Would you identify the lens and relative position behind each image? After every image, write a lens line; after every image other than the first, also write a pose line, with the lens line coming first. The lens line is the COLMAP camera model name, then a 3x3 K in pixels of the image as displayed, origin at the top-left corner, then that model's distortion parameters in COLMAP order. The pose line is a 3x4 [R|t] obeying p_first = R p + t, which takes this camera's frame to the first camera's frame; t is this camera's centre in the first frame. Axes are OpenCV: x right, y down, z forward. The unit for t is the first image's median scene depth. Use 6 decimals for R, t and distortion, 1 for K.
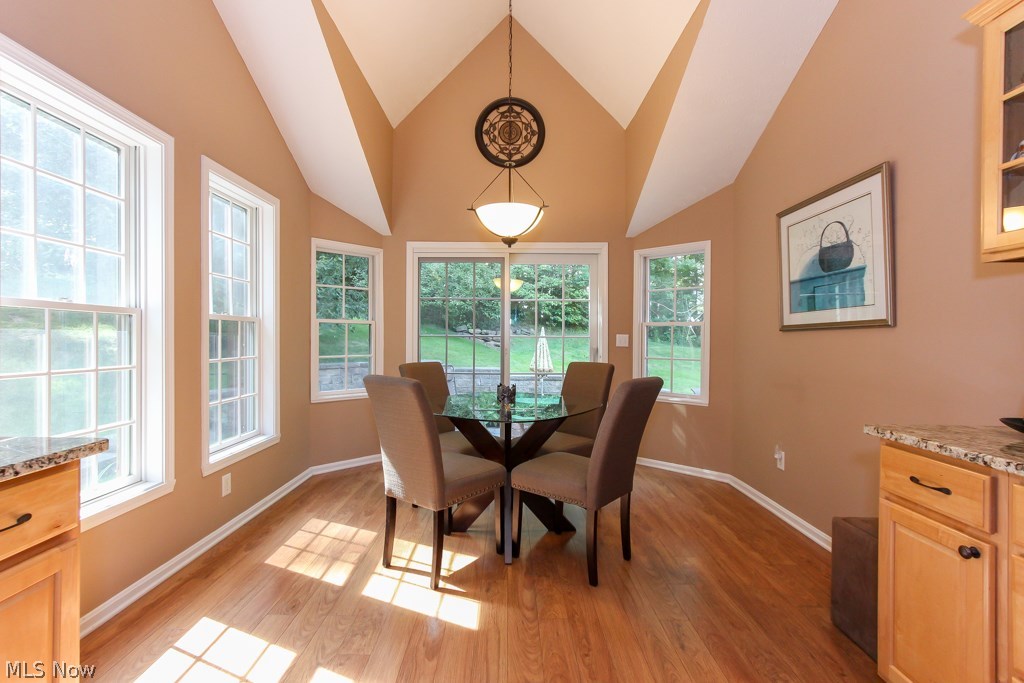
lens RADIAL K [[477.5, 0, 506.2], [0, 477.5, 338.5], [0, 0, 1]] dist [-0.002411, 0.000233]
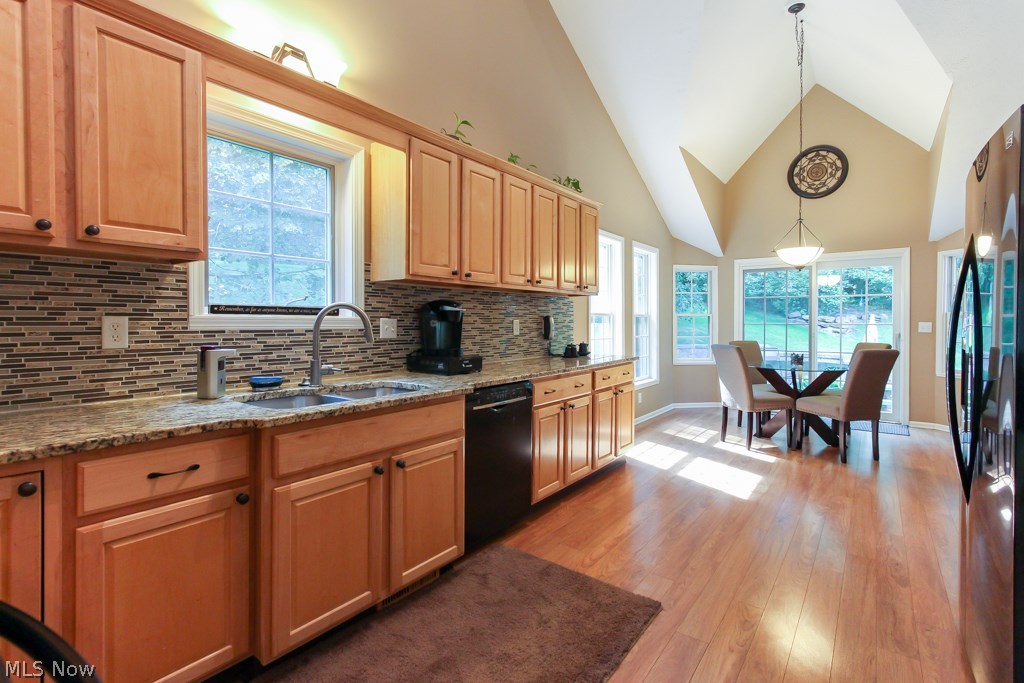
lens RADIAL K [[477.5, 0, 525.7], [0, 477.5, 327.2], [0, 0, 1]] dist [-0.002411, 0.000233]
pose [[0.813299, 0.001259, -0.581844, 0.125059], [0.001588, 0.999989, 0.004383, -0.002469], [0.581843, -0.004489, 0.813289, -0.578483]]
